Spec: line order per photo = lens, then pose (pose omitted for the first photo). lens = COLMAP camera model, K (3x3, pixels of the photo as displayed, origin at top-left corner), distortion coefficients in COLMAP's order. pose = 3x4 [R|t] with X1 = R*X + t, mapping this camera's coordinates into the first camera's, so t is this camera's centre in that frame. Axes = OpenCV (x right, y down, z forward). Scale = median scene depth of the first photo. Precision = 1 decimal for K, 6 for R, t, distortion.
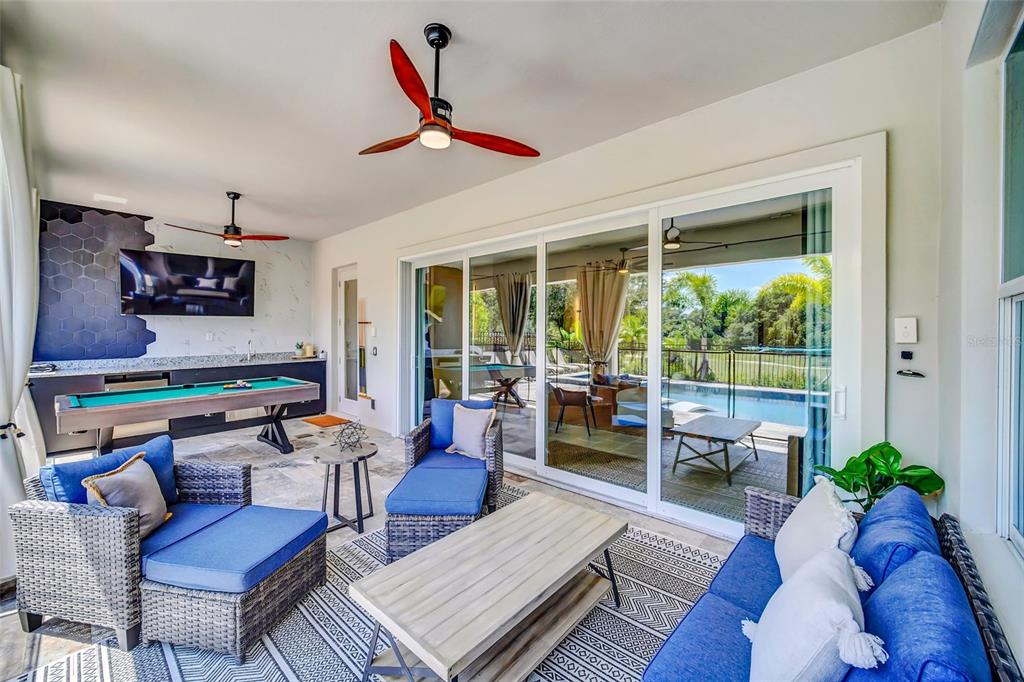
lens RADIAL K [[400.2, 0, 512.8], [0, 400.2, 333.6], [0, 0, 1]] dist [0.000451, 0.000130]
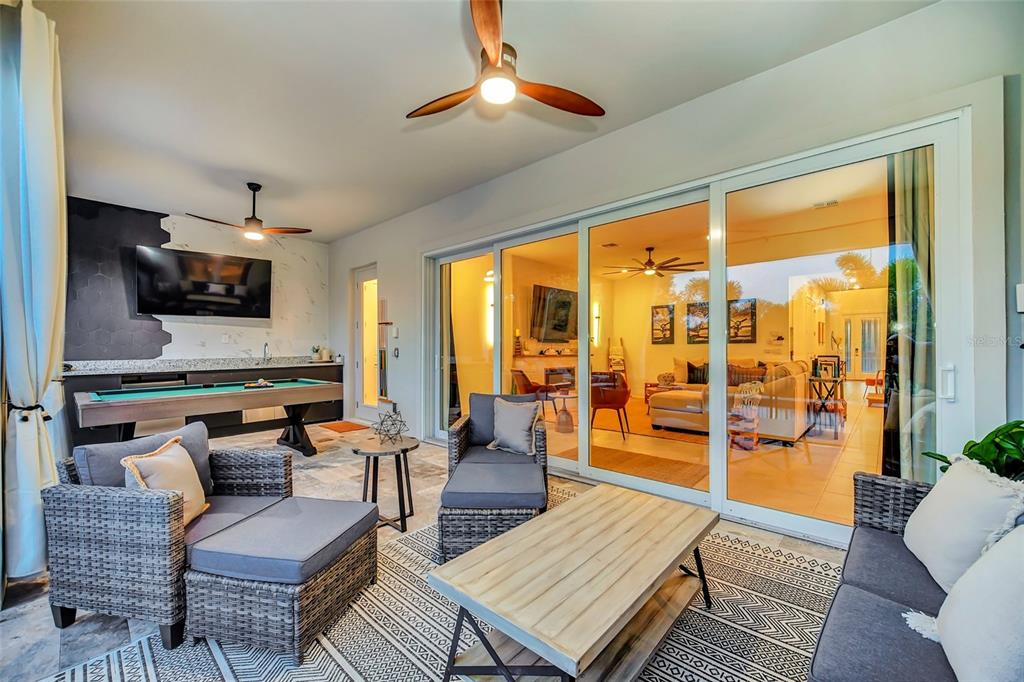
lens RADIAL K [[406.7, 0, 508.4], [0, 406.7, 347.7], [0, 0, 1]] dist [-0.000521, -0.000015]
pose [[0.999849, -0.004047, -0.016913, -0.141943], [0.003924, 0.999966, -0.007318, 0.095327], [0.016942, 0.007251, 0.999830, 0.074942]]
